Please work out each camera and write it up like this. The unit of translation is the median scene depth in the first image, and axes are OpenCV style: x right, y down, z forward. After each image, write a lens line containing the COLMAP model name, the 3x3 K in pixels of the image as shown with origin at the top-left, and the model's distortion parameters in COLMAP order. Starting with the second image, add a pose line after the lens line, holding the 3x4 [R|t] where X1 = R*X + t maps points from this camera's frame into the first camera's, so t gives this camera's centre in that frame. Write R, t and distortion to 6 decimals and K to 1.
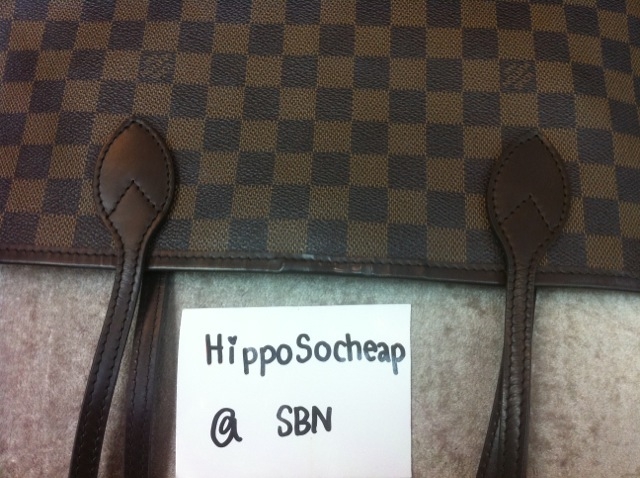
lens RADIAL K [[547.0, 0, 320.0], [0, 547.0, 239.0], [0, 0, 1]] dist [-0.142094, -0.000884]
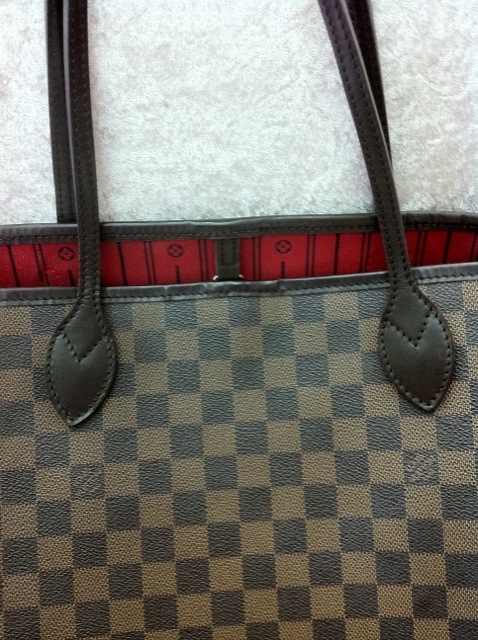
lens RADIAL K [[547.0, 0, 239.0], [0, 547.0, 320.0], [0, 0, 1]] dist [0.000818, 0.000312]
pose [[-0.995716, 0.084705, 0.037067, -0.010271], [-0.084076, -0.996293, 0.018204, -0.021214], [0.038472, 0.015009, 0.999147, -0.132985]]
